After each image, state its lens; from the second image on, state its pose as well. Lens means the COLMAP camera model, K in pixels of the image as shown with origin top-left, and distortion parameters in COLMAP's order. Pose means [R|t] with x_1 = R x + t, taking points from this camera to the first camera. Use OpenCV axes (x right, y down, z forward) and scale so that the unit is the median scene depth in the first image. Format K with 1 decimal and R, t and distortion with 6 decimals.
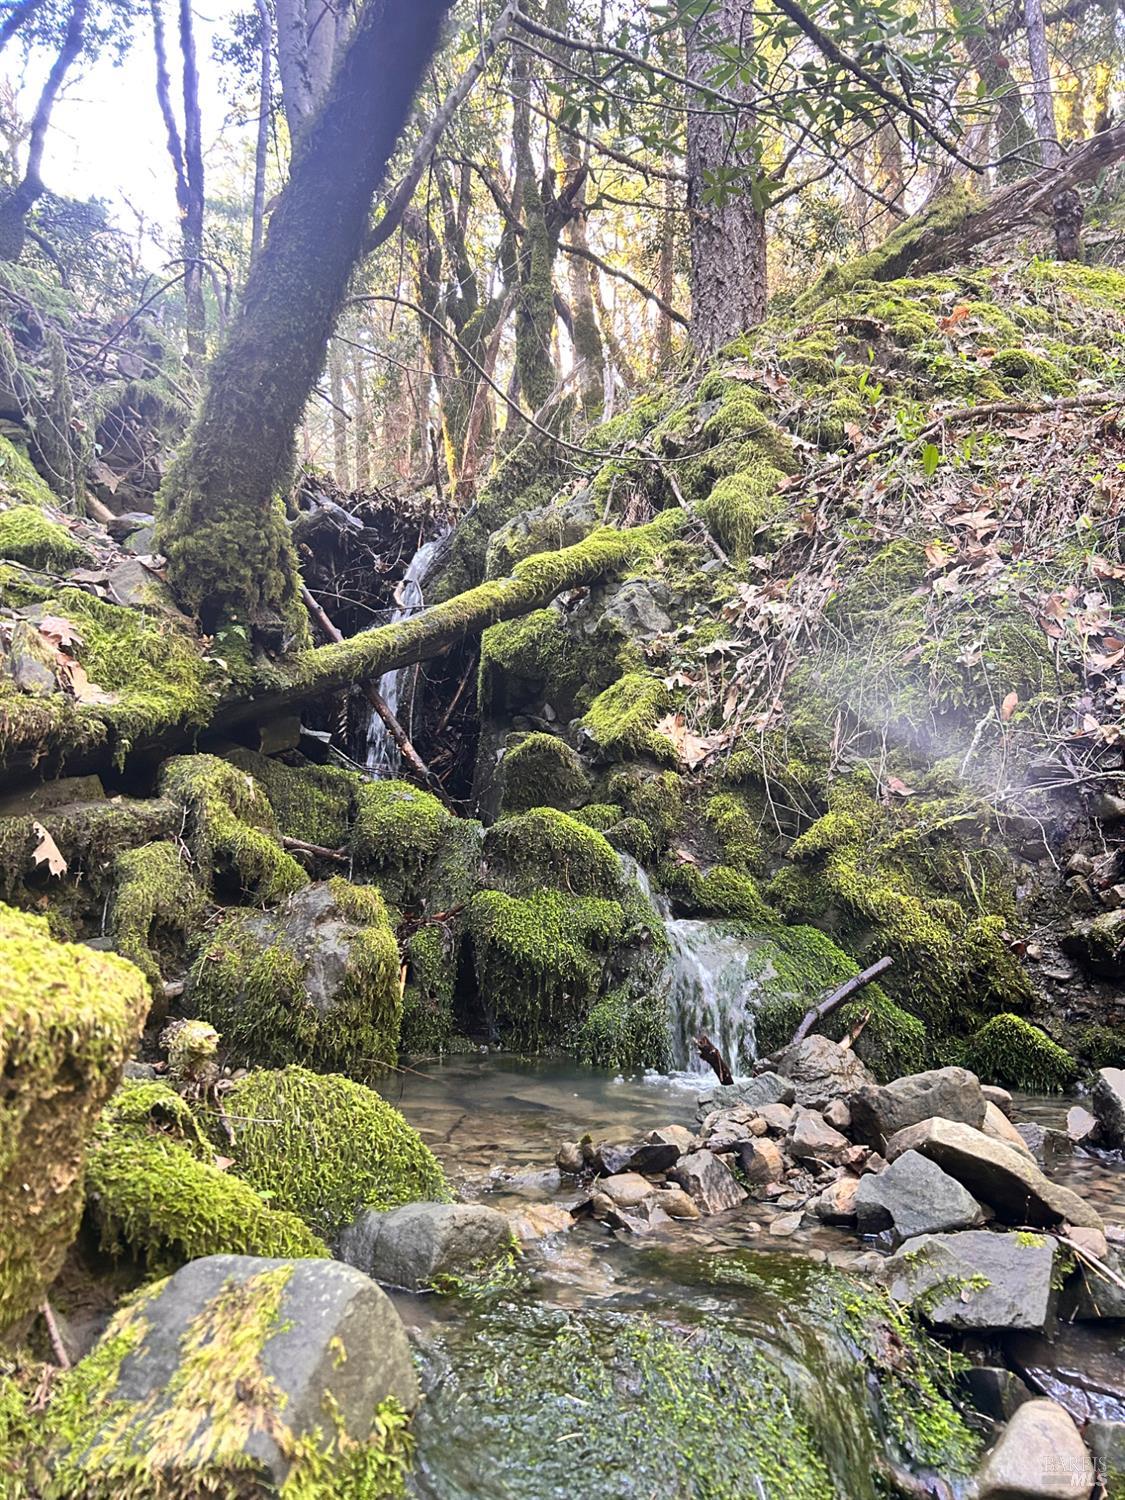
lens RADIAL K [[1143.4, 0, 563.5], [0, 1143.4, 753.5], [0, 0, 1]] dist [0.058445, -0.029685]
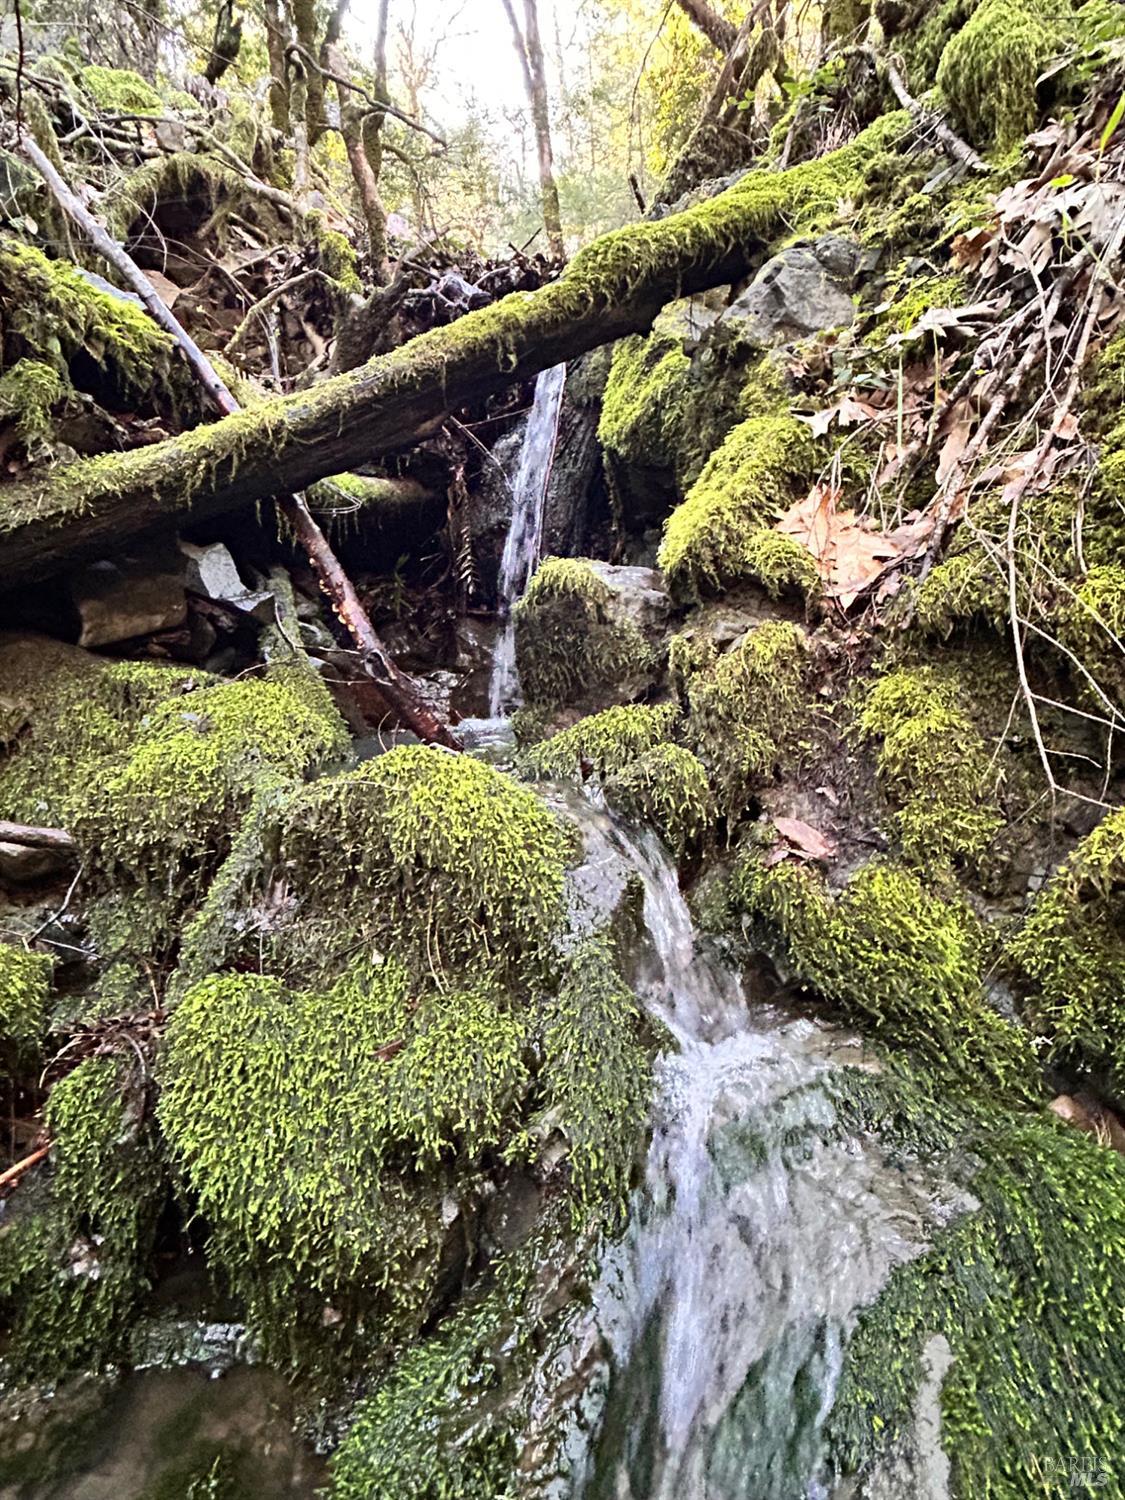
lens RADIAL K [[924.7, 0, 570.2], [0, 924.7, 746.1], [0, 0, 1]] dist [-0.008901, 0.001491]
pose [[0.927602, -0.028806, -0.372458, 0.108718], [0.096334, 0.981747, 0.163991, -0.002144], [0.360935, -0.187999, 0.913445, 0.475341]]
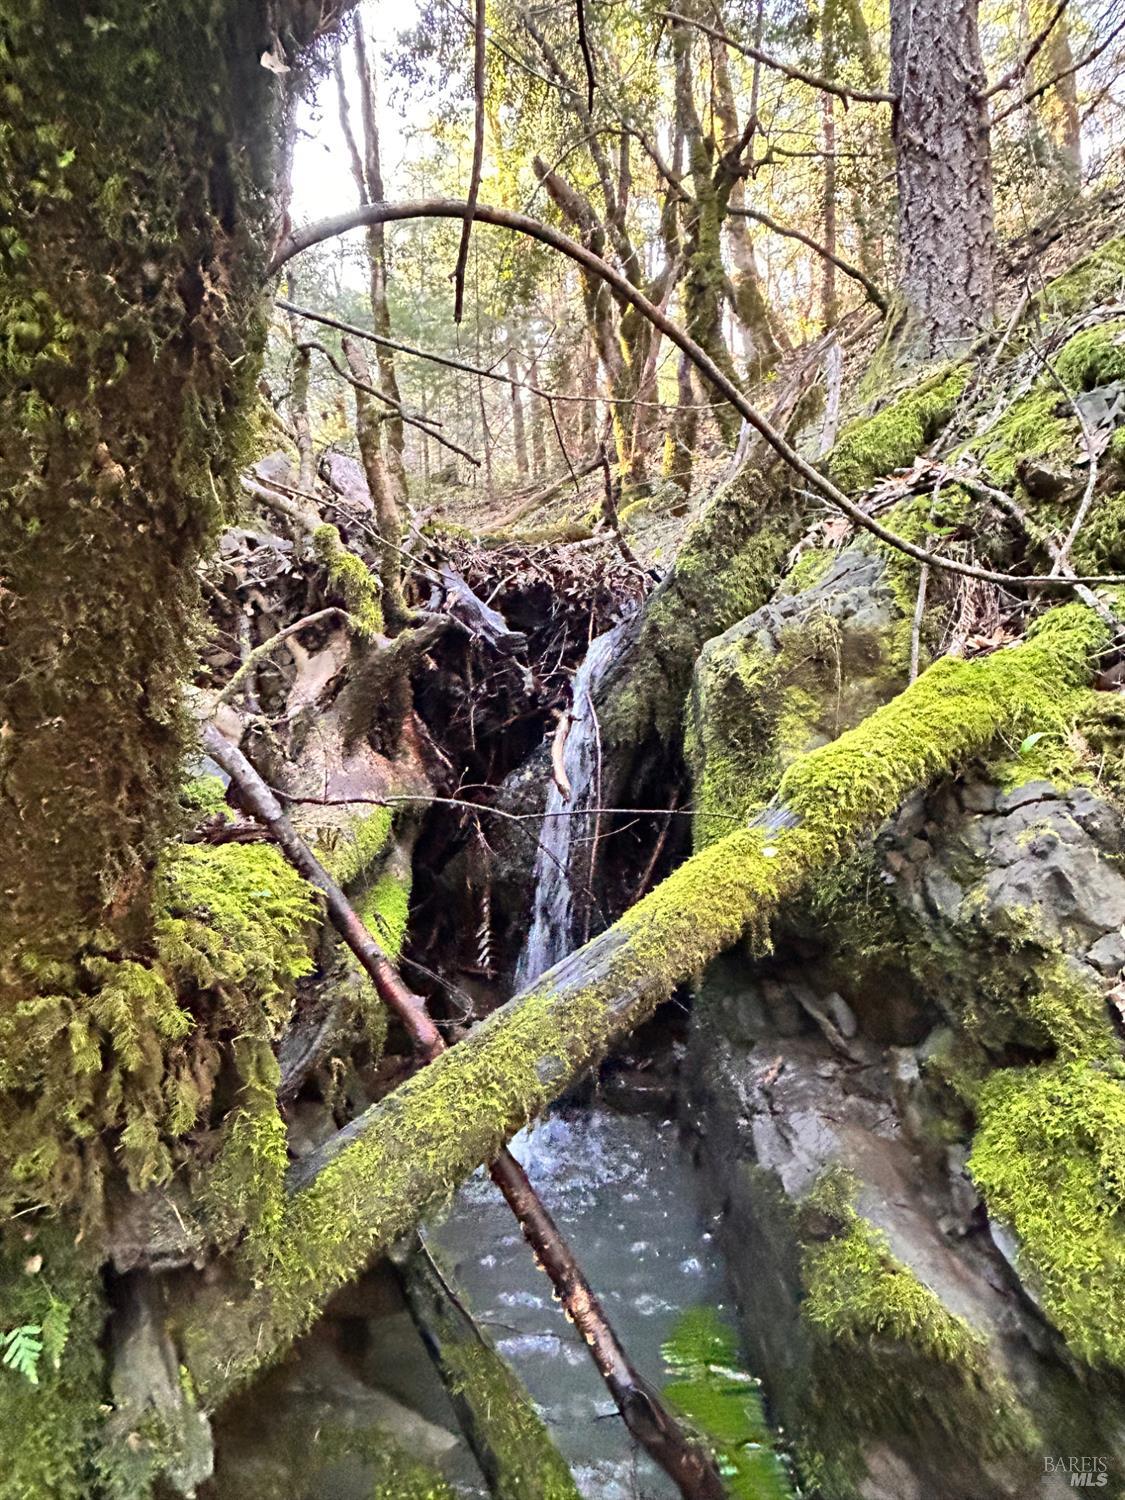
lens RADIAL K [[975.6, 0, 572.3], [0, 975.6, 745.2], [0, 0, 1]] dist [0.016430, -0.008371]
pose [[0.987509, -0.030713, -0.154540, -0.060060], [0.040903, 0.997163, 0.063195, -0.186038], [0.152161, -0.068726, 0.985963, 0.514114]]
